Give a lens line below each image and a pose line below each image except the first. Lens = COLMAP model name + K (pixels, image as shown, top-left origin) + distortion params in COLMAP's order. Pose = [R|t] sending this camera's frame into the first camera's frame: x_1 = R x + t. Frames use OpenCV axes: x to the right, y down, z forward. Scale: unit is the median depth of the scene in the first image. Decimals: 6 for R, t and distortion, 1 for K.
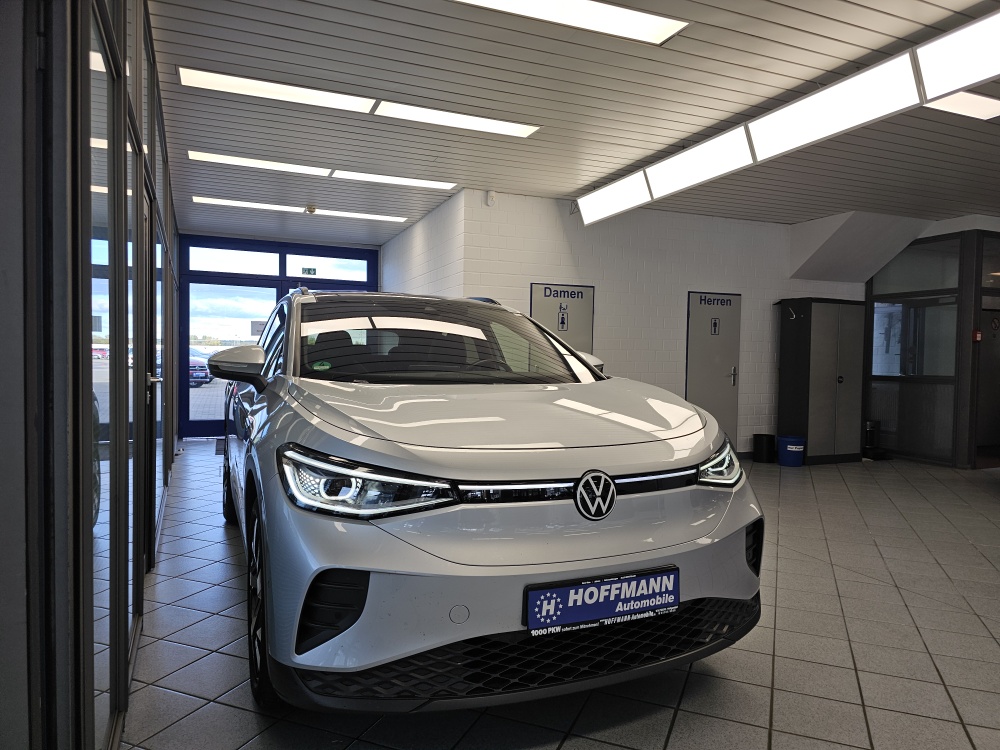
lens RADIAL K [[671.4, 0, 509.8], [0, 671.4, 384.7], [0, 0, 1]] dist [0.058989, -0.053037]
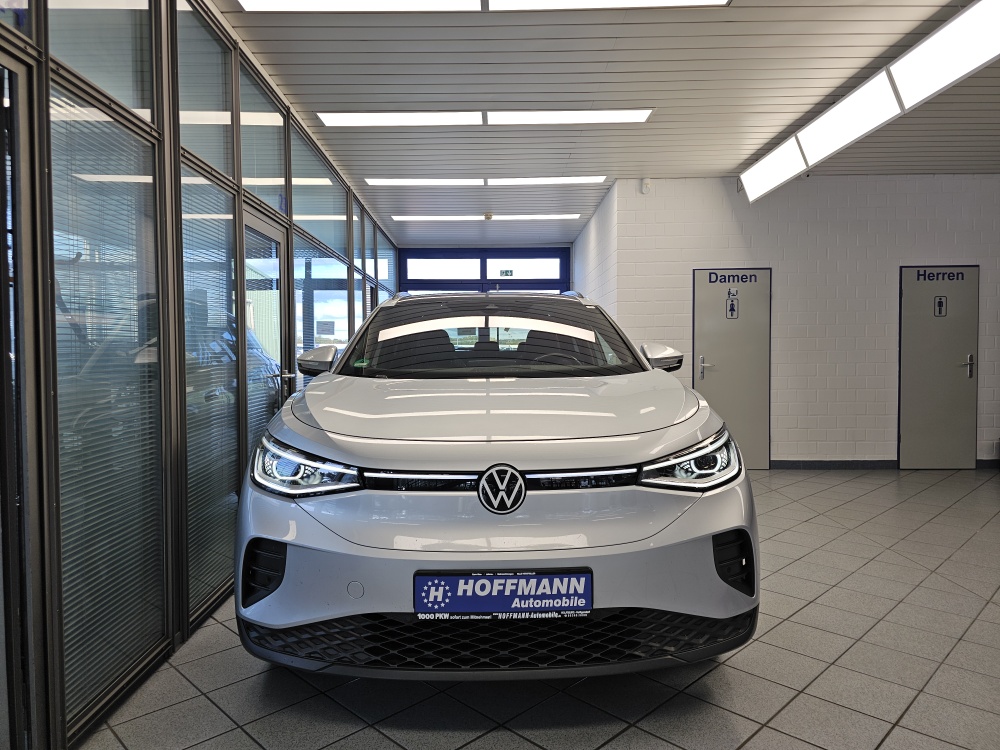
lens RADIAL K [[671.4, 0, 498.8], [0, 671.4, 373.4], [0, 0, 1]] dist [0.058989, -0.053037]
pose [[0.920072, -0.008343, -0.391659, 0.509945], [0.005707, 0.999953, -0.007894, -0.000674], [0.391707, 0.005028, 0.920076, 0.073037]]
